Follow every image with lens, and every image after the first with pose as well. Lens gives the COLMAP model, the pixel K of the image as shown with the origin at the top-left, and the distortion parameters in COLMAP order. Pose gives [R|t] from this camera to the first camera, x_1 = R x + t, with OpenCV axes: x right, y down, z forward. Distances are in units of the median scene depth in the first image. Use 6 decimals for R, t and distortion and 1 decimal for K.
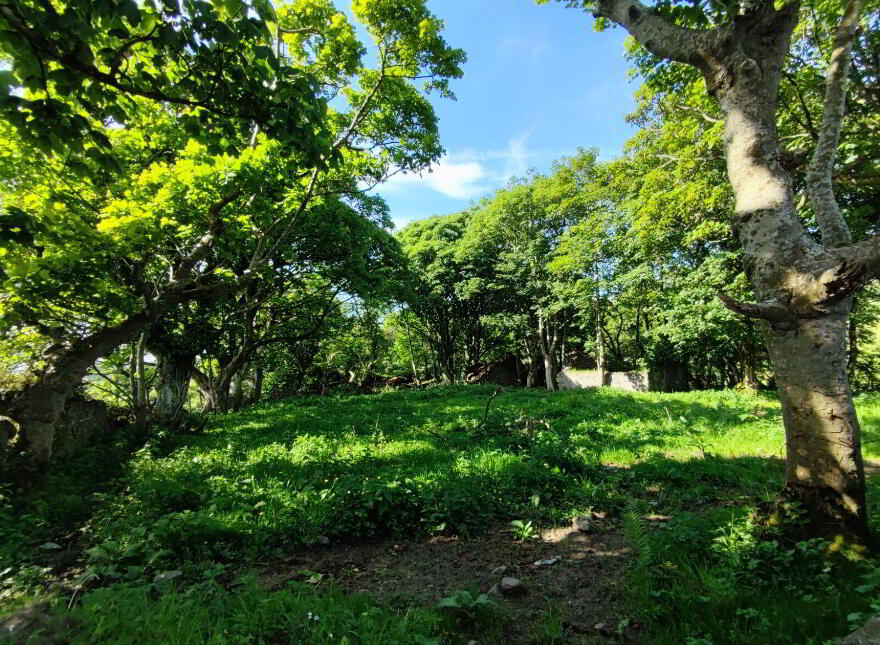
lens RADIAL K [[402.7, 0, 441.9], [0, 402.7, 321.3], [0, 0, 1]] dist [0.015321, -0.008589]
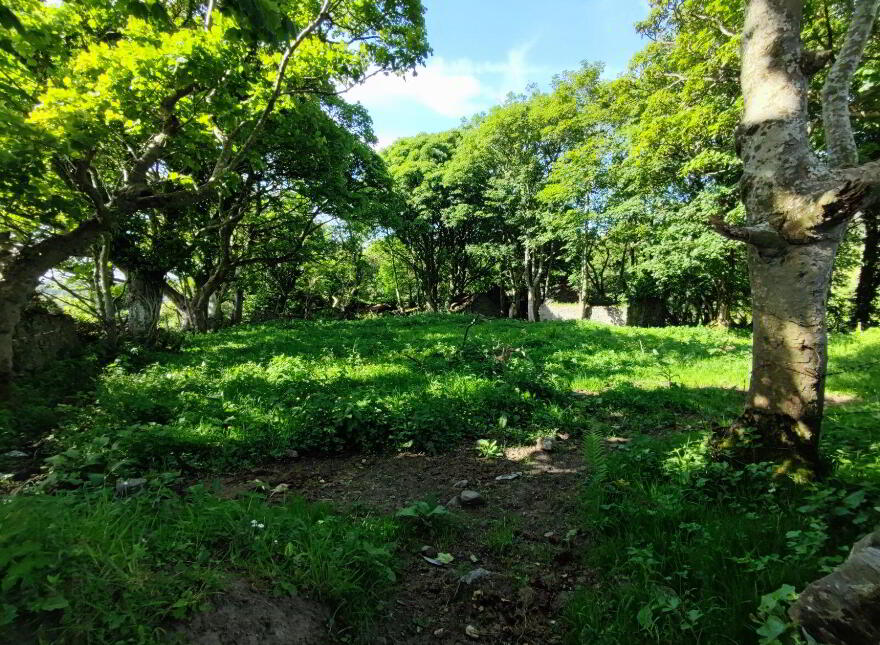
lens RADIAL K [[402.7, 0, 441.9], [0, 402.7, 321.3], [0, 0, 1]] dist [0.015321, -0.008589]
pose [[0.998731, 0.032722, 0.038277, 0.014669], [-0.038845, 0.984312, 0.172108, 0.011346], [-0.032044, -0.173376, 0.984334, 0.021102]]
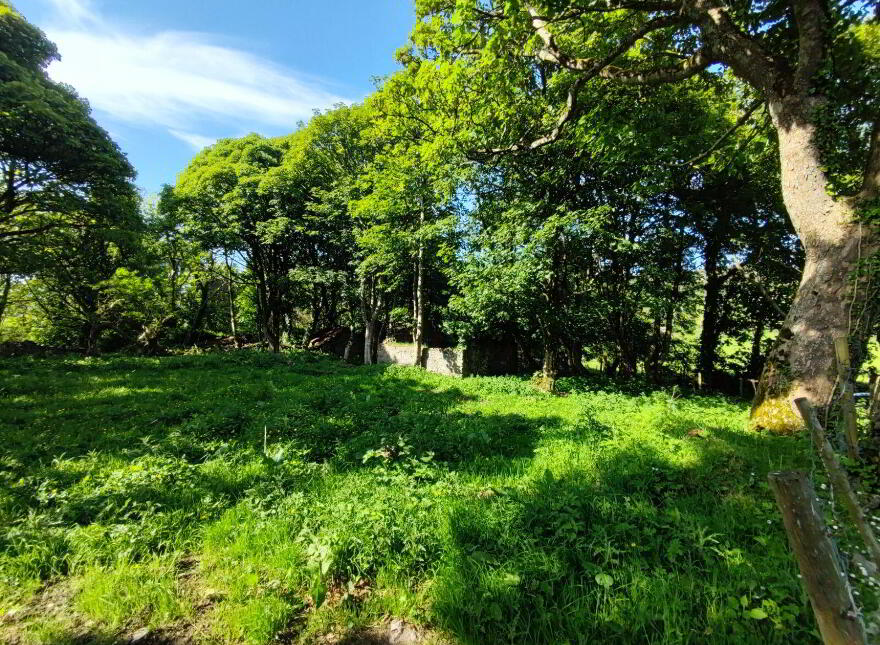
lens RADIAL K [[402.7, 0, 441.9], [0, 402.7, 321.3], [0, 0, 1]] dist [0.015321, -0.008589]
pose [[0.971666, 0.071099, 0.225410, 0.727192], [-0.090097, 0.993095, 0.075136, 0.016676], [-0.218511, -0.093316, 0.971362, 0.517959]]
